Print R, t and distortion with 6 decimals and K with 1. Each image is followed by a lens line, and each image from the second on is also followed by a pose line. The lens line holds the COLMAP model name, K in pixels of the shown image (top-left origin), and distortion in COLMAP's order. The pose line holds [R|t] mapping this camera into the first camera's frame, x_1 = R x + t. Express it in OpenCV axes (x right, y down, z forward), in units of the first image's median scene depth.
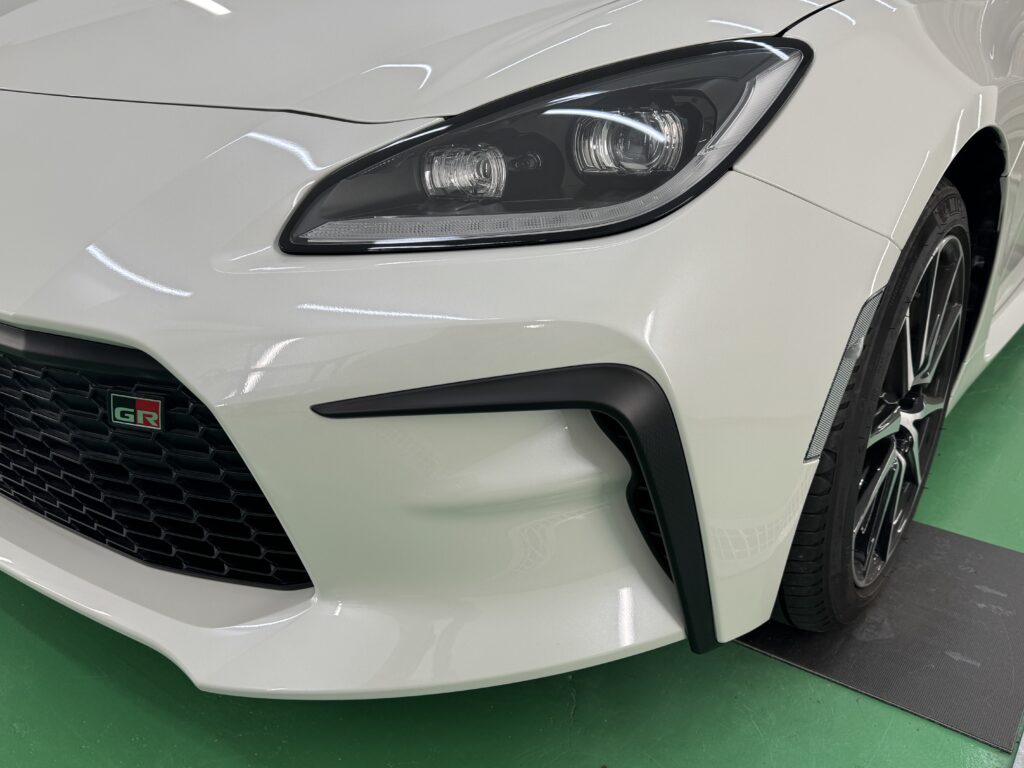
lens RADIAL K [[928.2, 0, 512.0], [0, 928.2, 384.0], [0, 0, 1]] dist [0.006904, 0.010152]
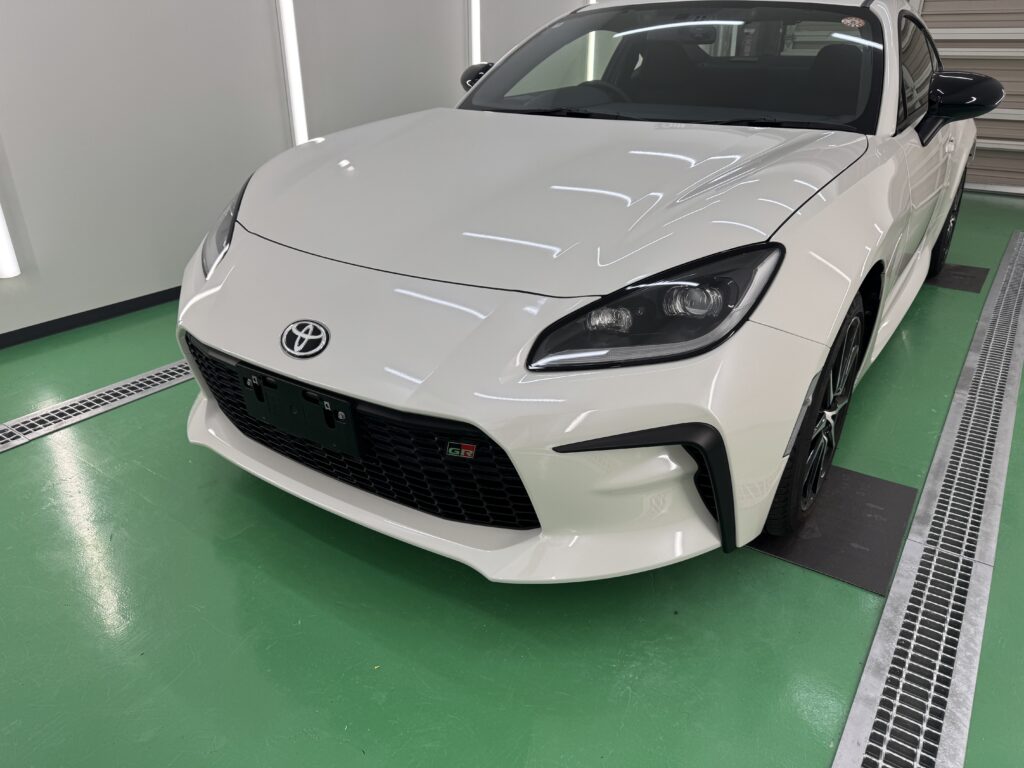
lens RADIAL K [[712.5, 0, 512.0], [0, 712.5, 384.0], [0, 0, 1]] dist [0.003113, -0.000639]
pose [[0.999415, -0.033961, 0.004121, -0.260739], [0.033577, 0.996847, 0.071890, -0.200171], [-0.006550, -0.071710, 0.997404, -0.499980]]
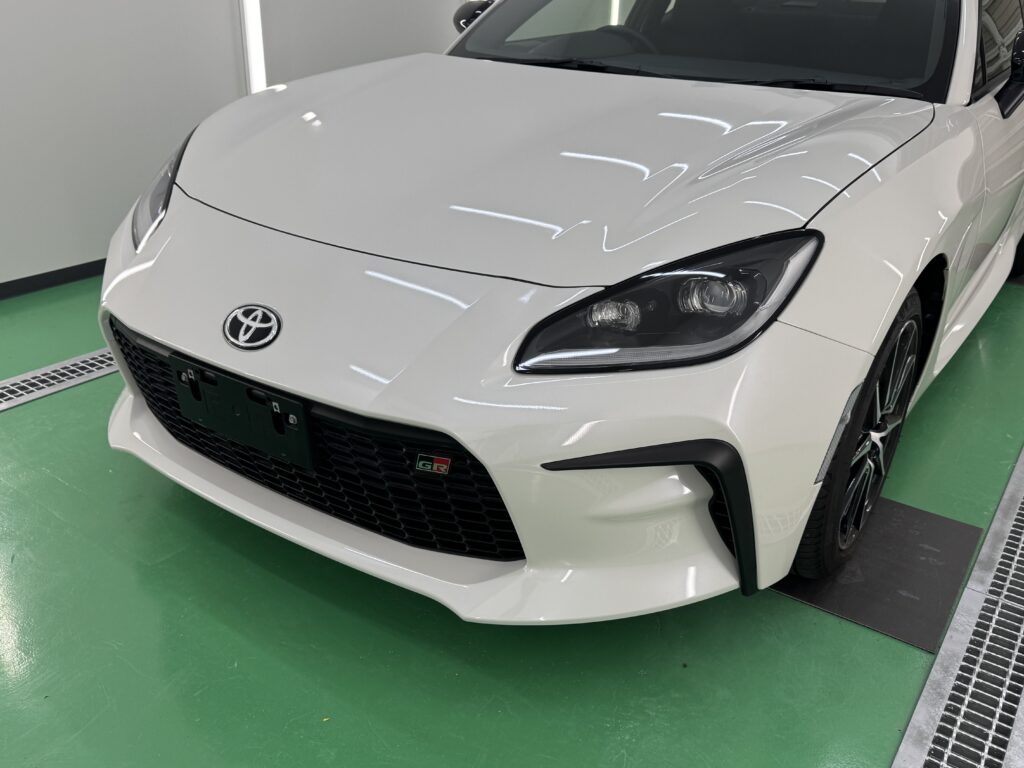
lens RADIAL K [[876.0, 0, 515.7], [0, 876.0, 389.3], [0, 0, 1]] dist [0.007220, -0.003939]
pose [[0.999930, -0.004818, 0.010794, -0.237473], [0.004052, 0.997550, 0.069846, -0.198304], [-0.011104, -0.069797, 0.997499, -0.554955]]
